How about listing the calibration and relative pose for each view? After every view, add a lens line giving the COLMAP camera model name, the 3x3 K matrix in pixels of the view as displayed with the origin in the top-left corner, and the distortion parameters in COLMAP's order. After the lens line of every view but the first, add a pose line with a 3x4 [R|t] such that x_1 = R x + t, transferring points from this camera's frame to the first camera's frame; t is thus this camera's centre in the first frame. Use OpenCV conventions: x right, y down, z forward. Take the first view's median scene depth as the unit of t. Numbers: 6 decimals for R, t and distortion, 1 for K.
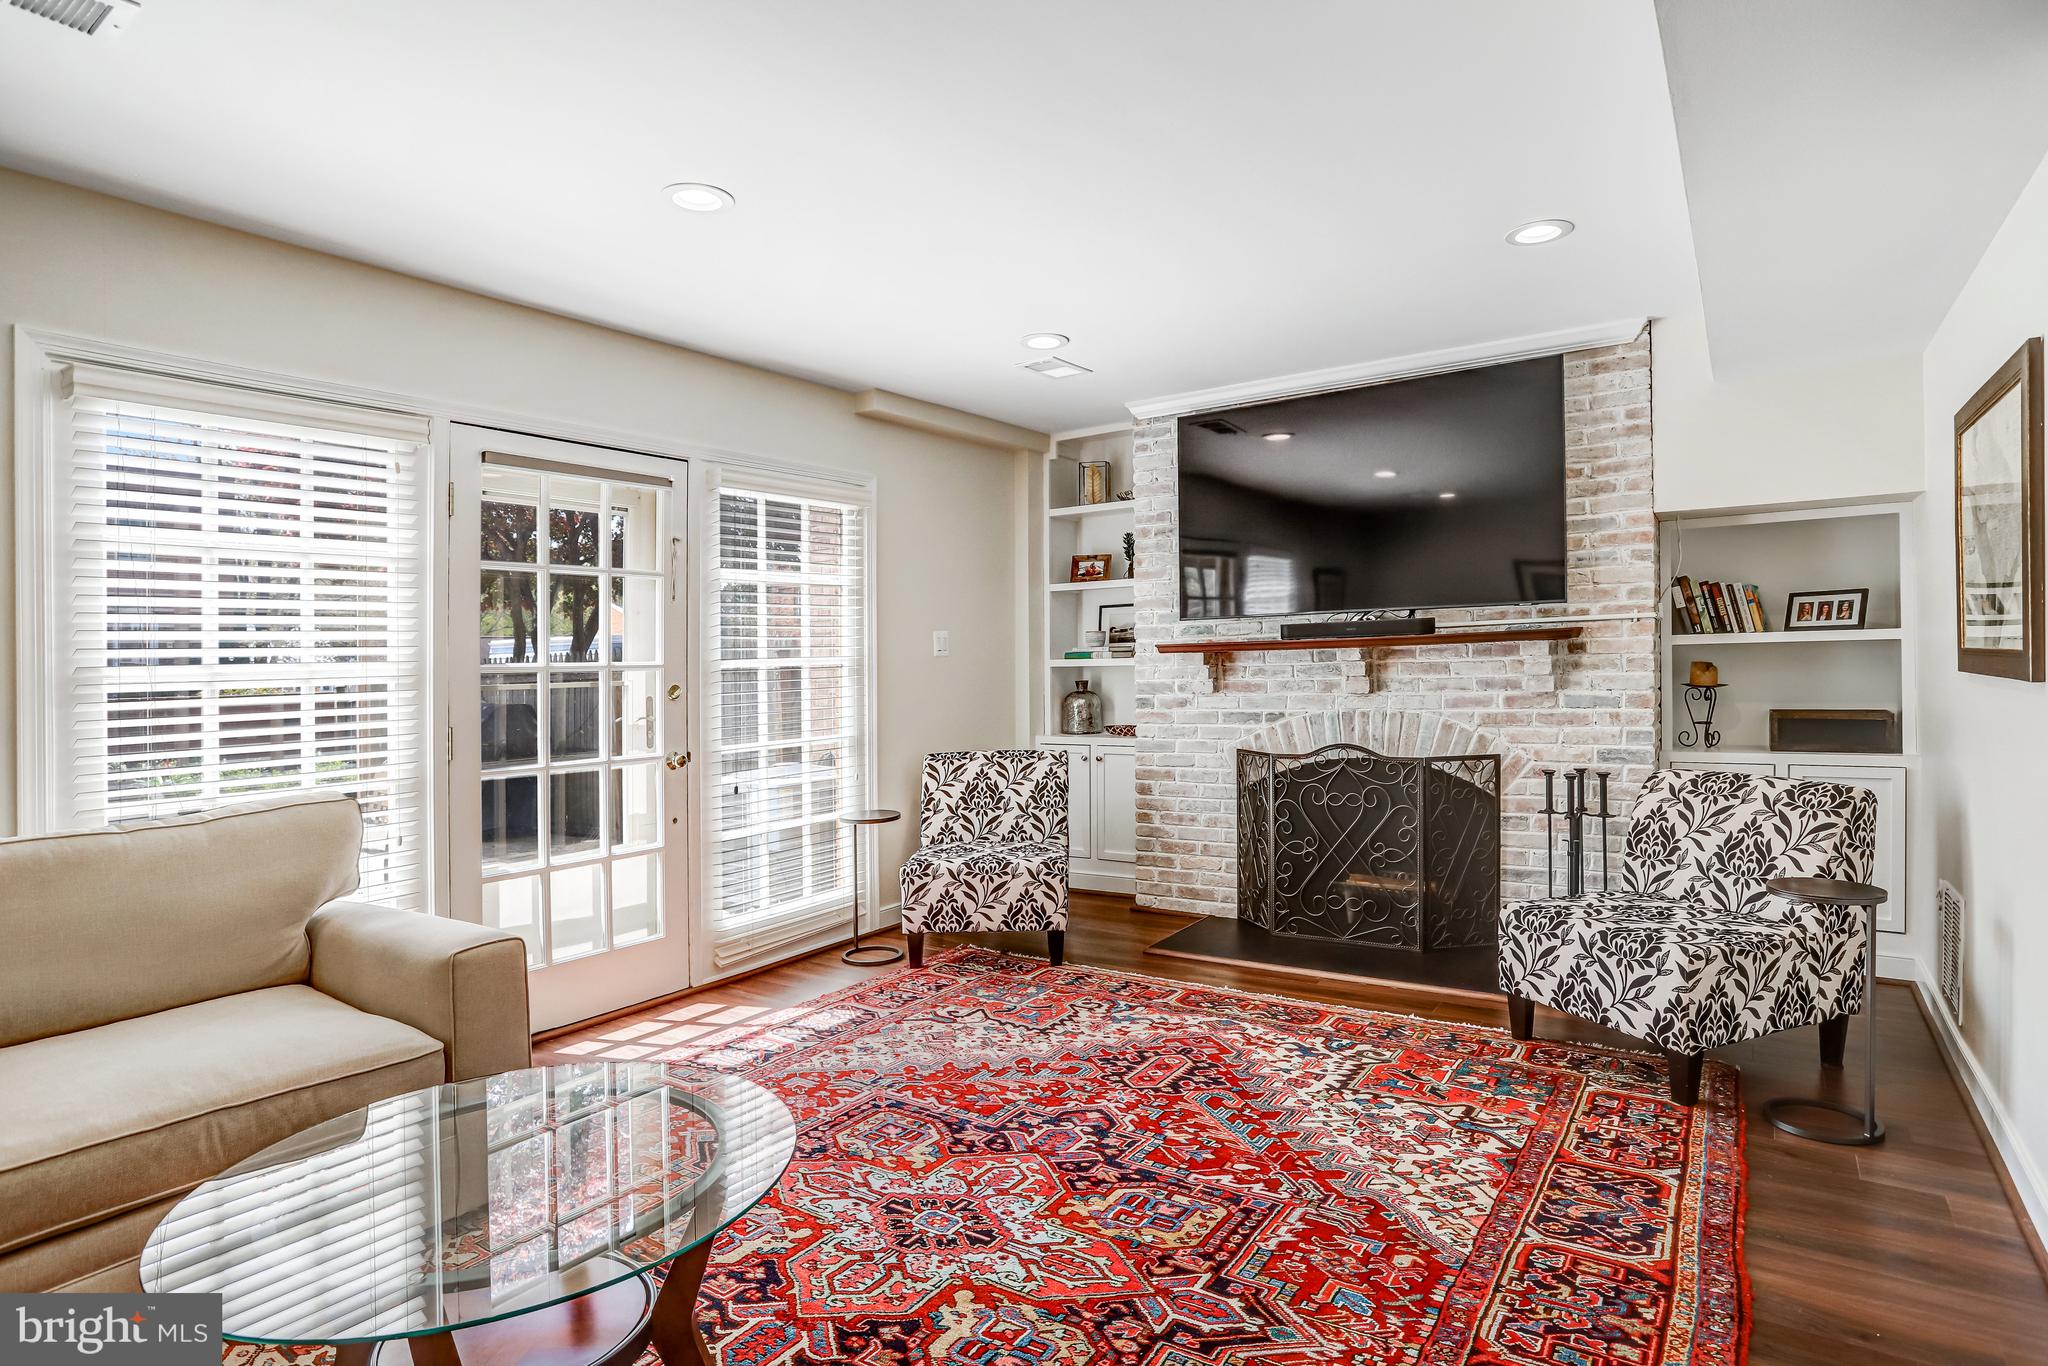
lens RADIAL K [[1050.7, 0, 1037.1], [0, 1050.7, 676.6], [0, 0, 1]] dist [-0.076945, 0.039767]
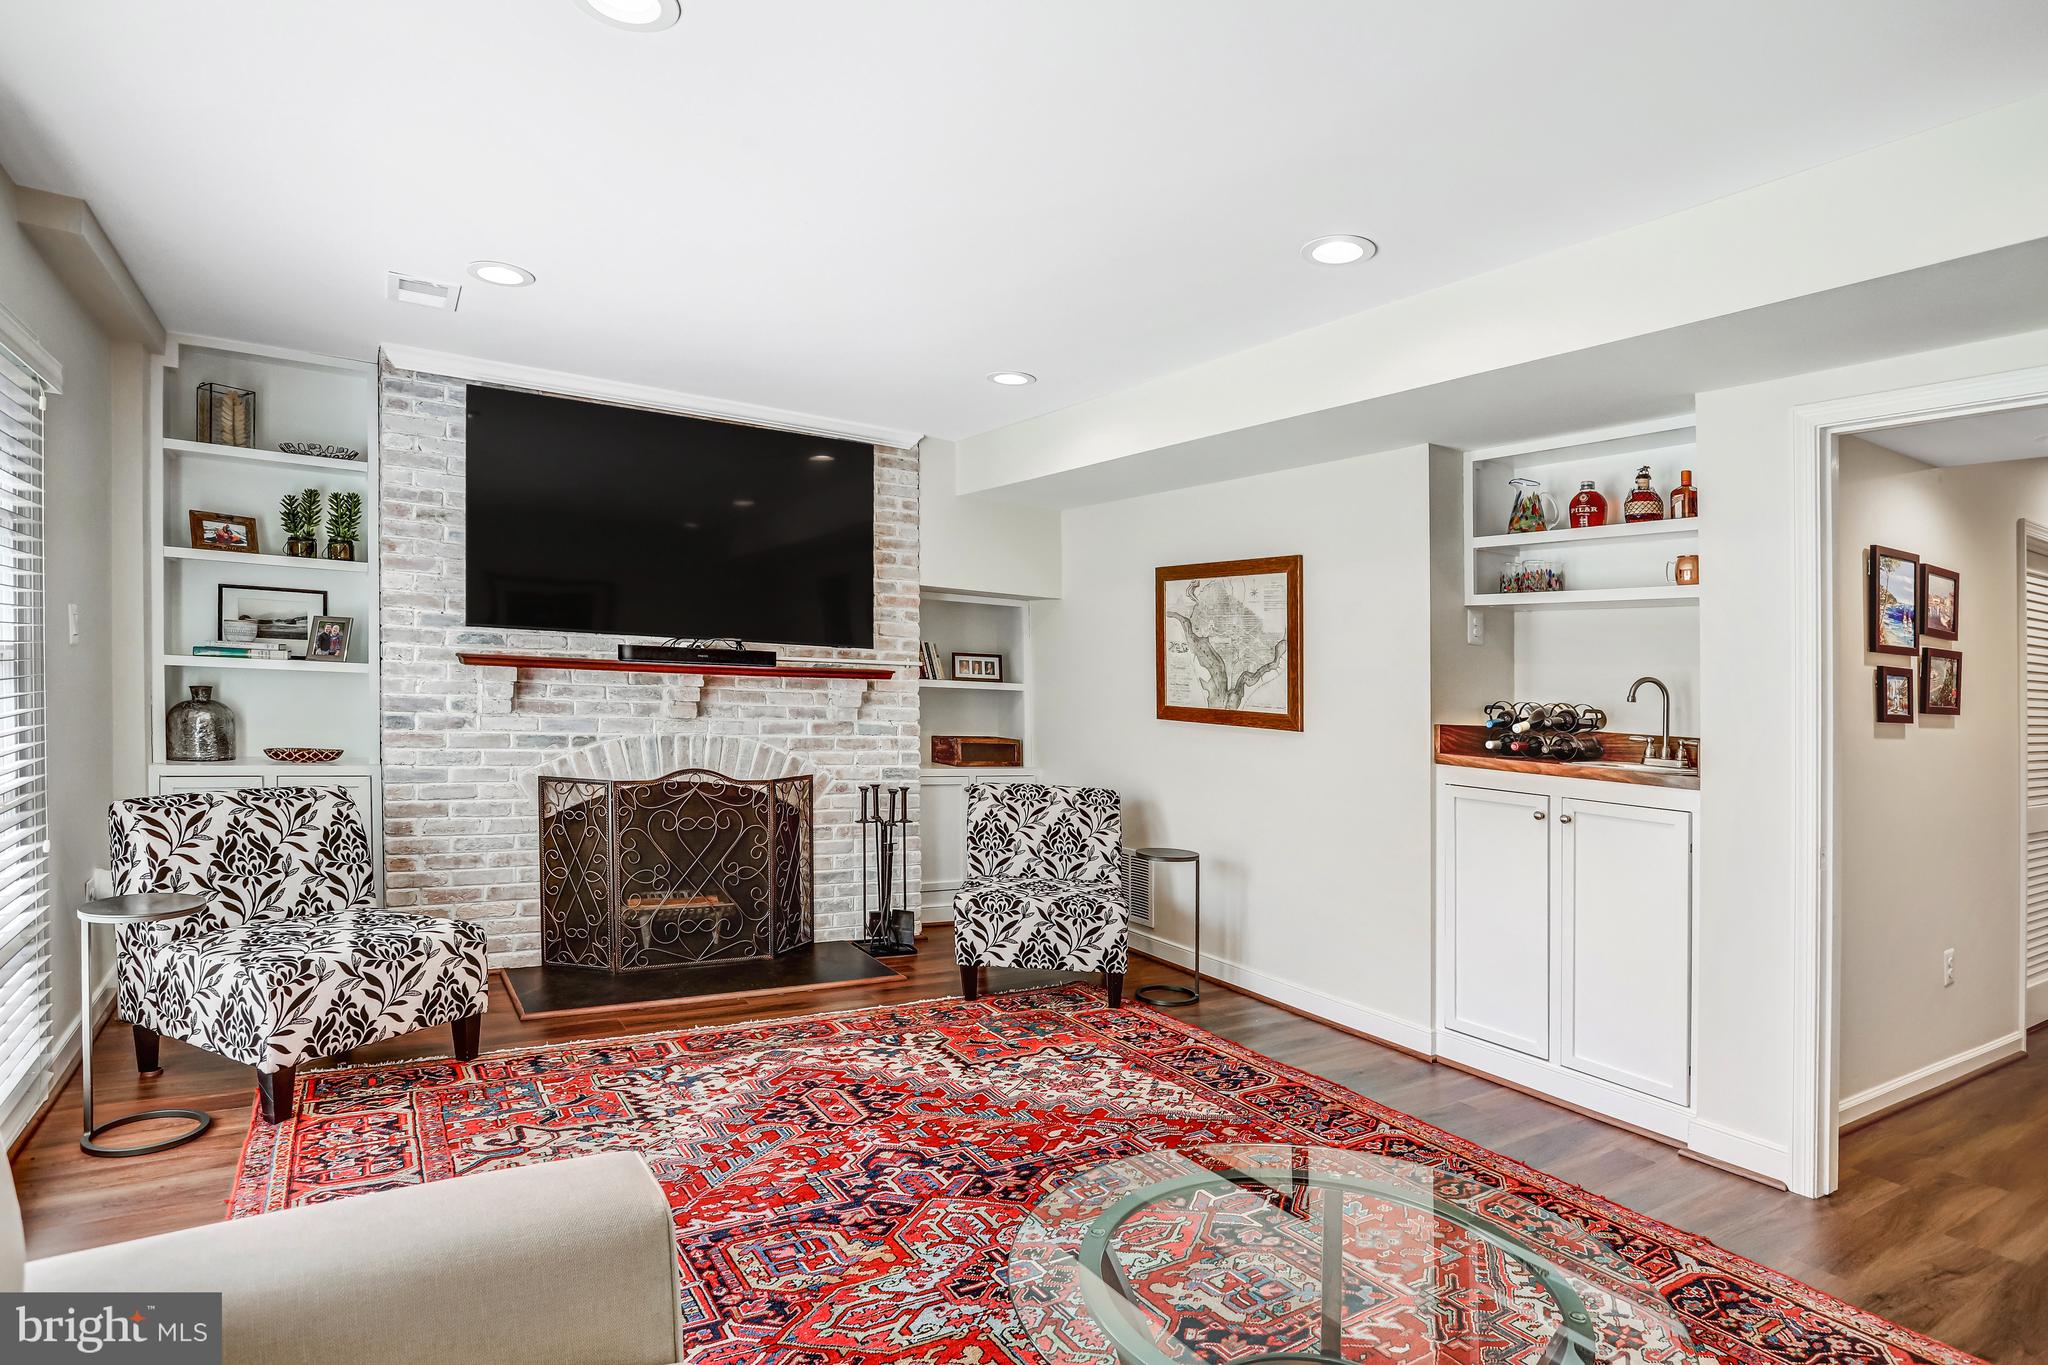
lens RADIAL K [[1085.0, 0, 949.9], [0, 1085.0, 674.3], [0, 0, 1]] dist [-0.076769, 0.048007]
pose [[0.443569, 0.045719, 0.895074, -0.680870], [-0.043701, 0.998613, -0.029350, -0.009376], [-0.895174, -0.026097, 0.444952, 0.394065]]
